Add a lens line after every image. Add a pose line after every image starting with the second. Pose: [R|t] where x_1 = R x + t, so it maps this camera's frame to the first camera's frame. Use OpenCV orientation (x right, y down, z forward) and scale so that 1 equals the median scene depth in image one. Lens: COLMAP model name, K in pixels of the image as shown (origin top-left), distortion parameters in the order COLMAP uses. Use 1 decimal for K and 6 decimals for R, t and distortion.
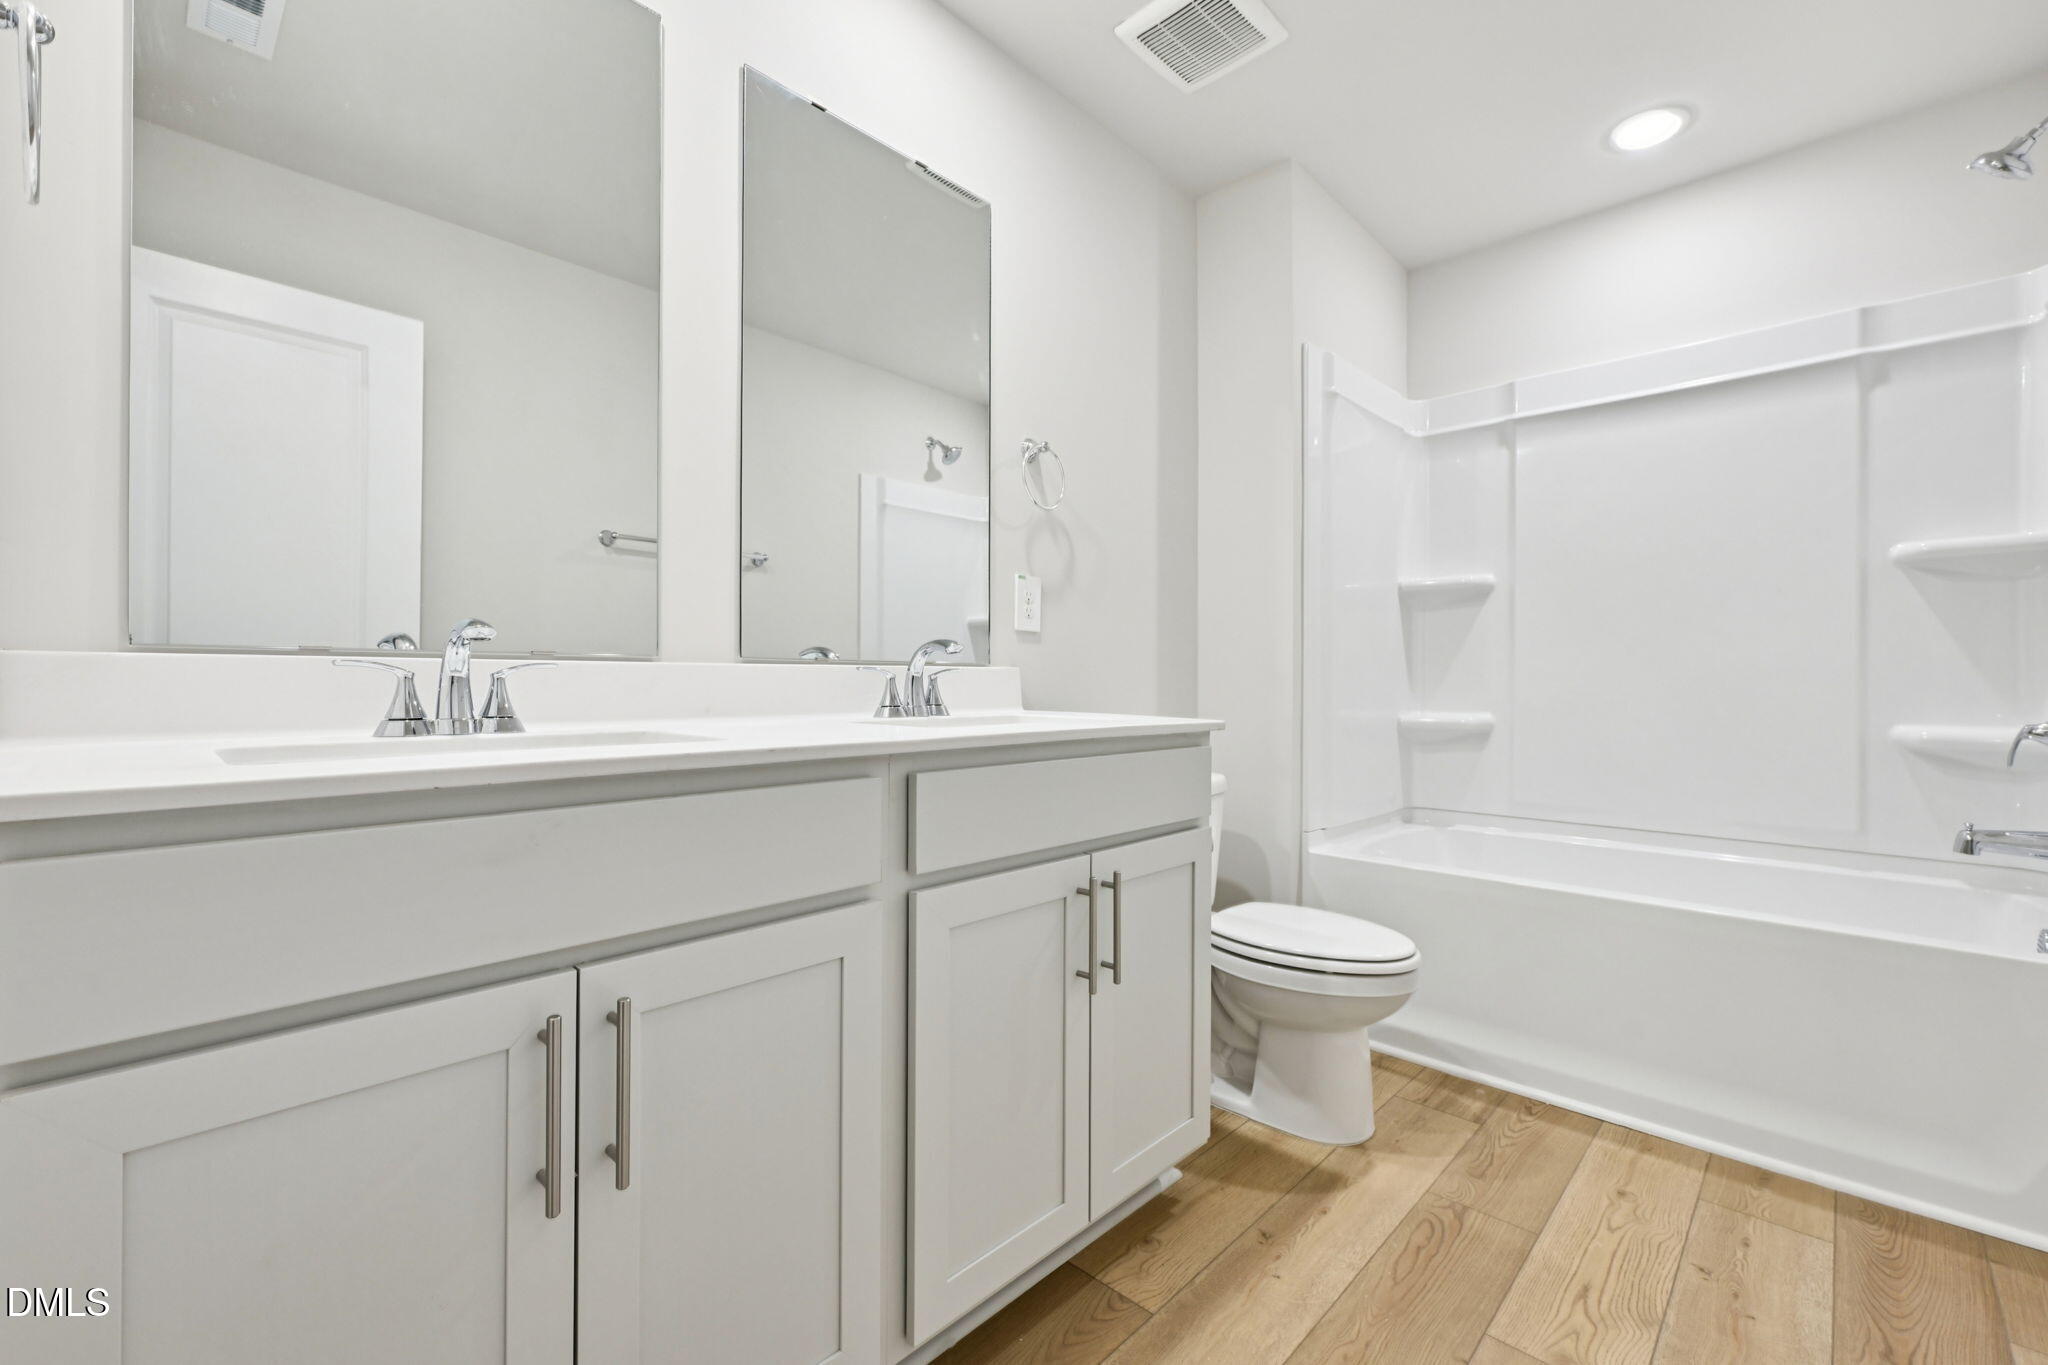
lens RADIAL K [[879.9, 0, 987.8], [0, 879.9, 674.4], [0, 0, 1]] dist [0.001257, -0.000023]
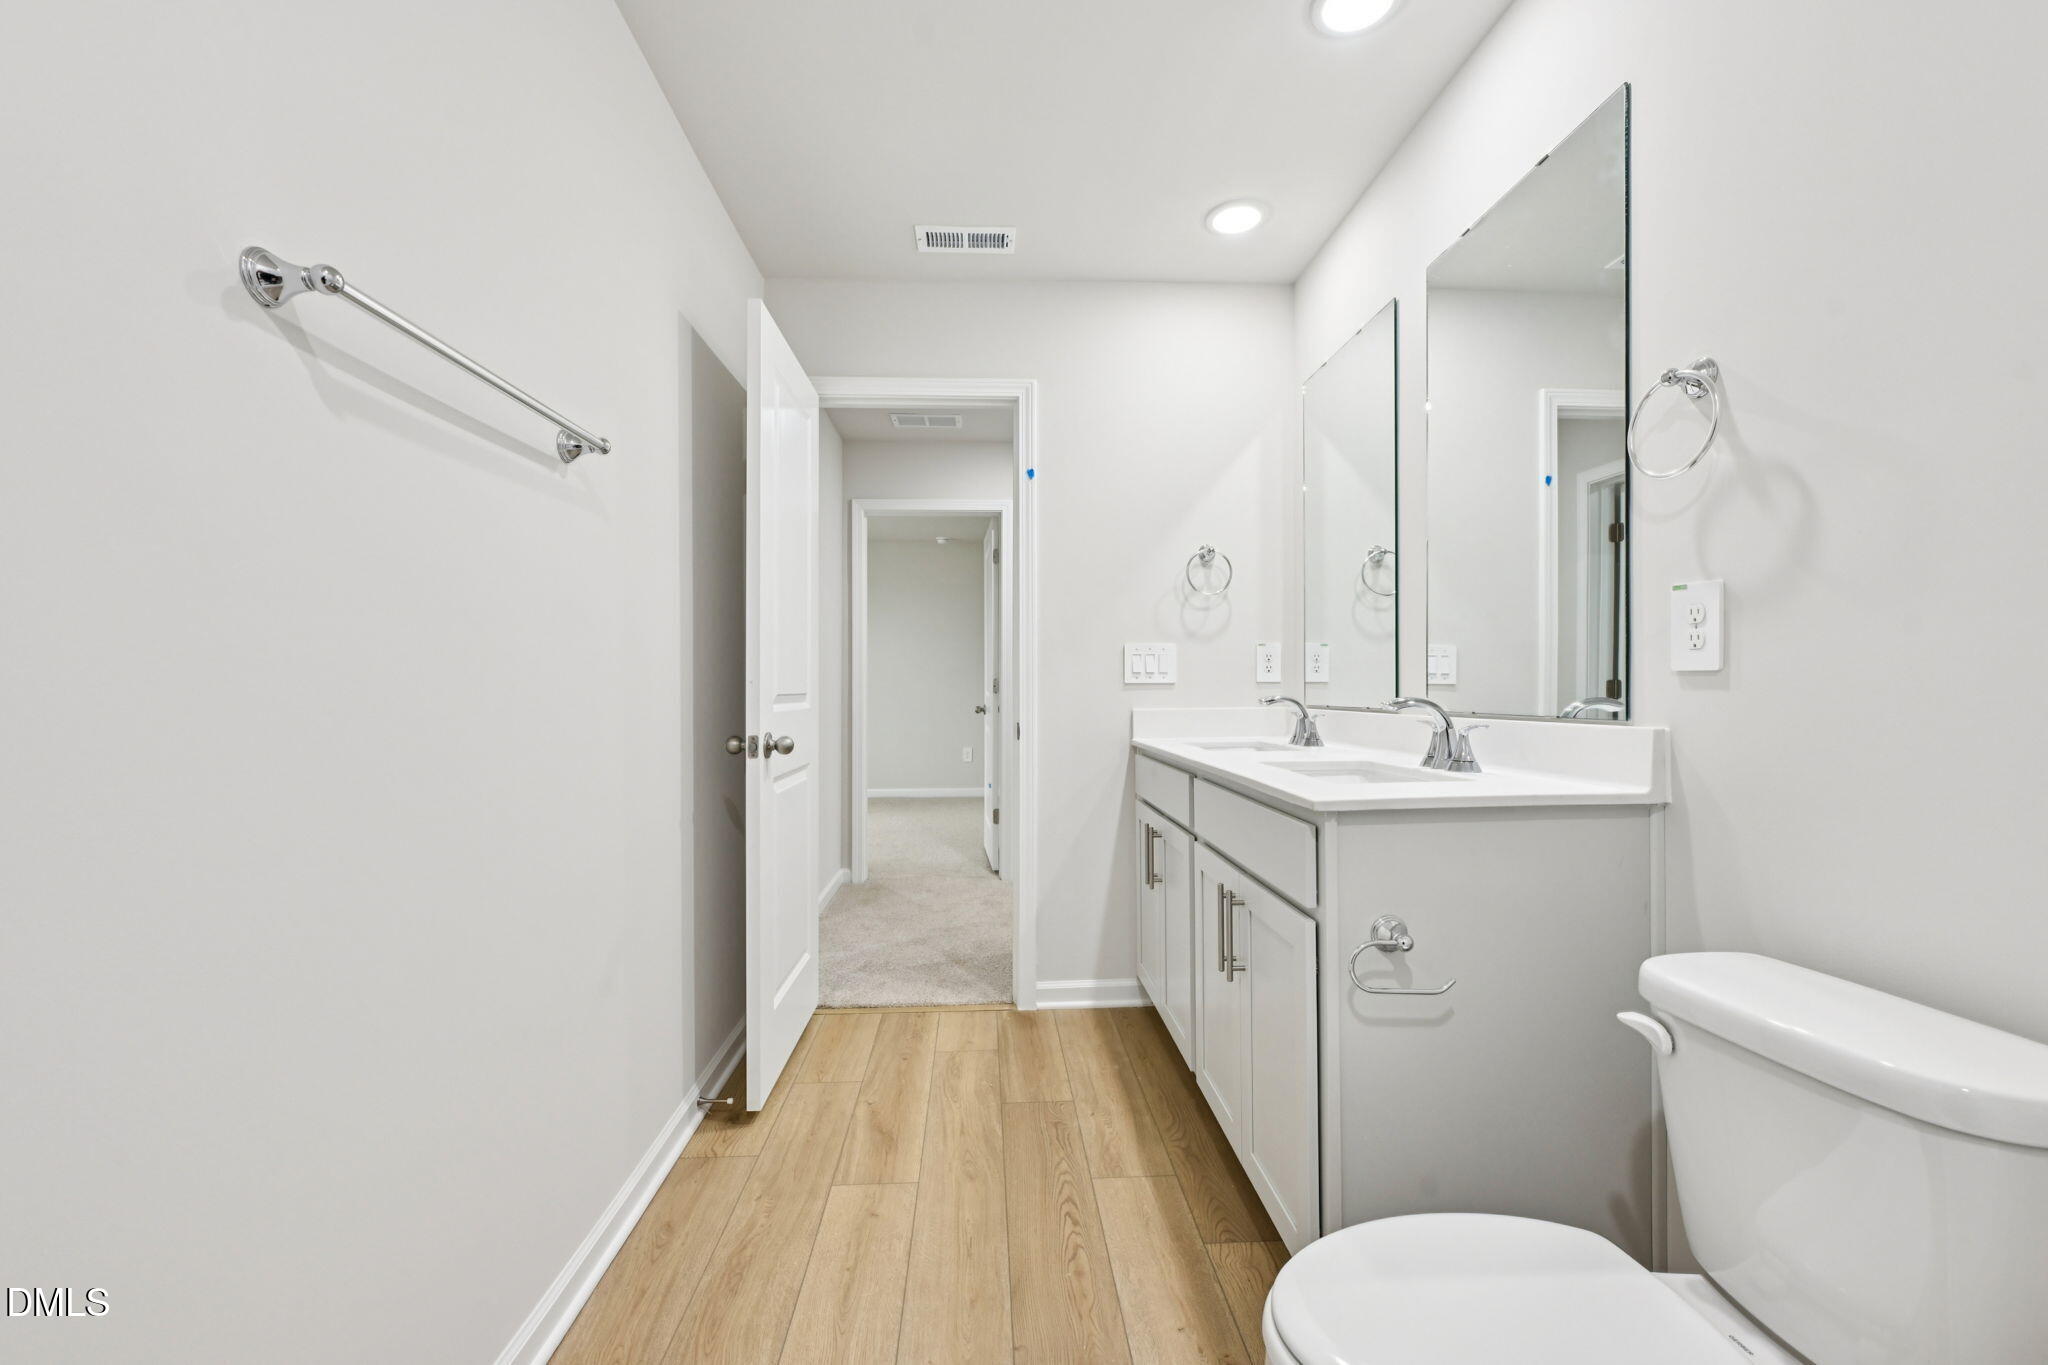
lens RADIAL K [[879.9, 0, 1020.1], [0, 879.9, 699.0], [0, 0, 1]] dist [0.001257, -0.000023]
pose [[-0.684961, -0.007120, -0.728545, 0.841722], [-0.013218, 0.999909, 0.002656, -0.024513], [0.728460, 0.011449, -0.684992, 1.093616]]
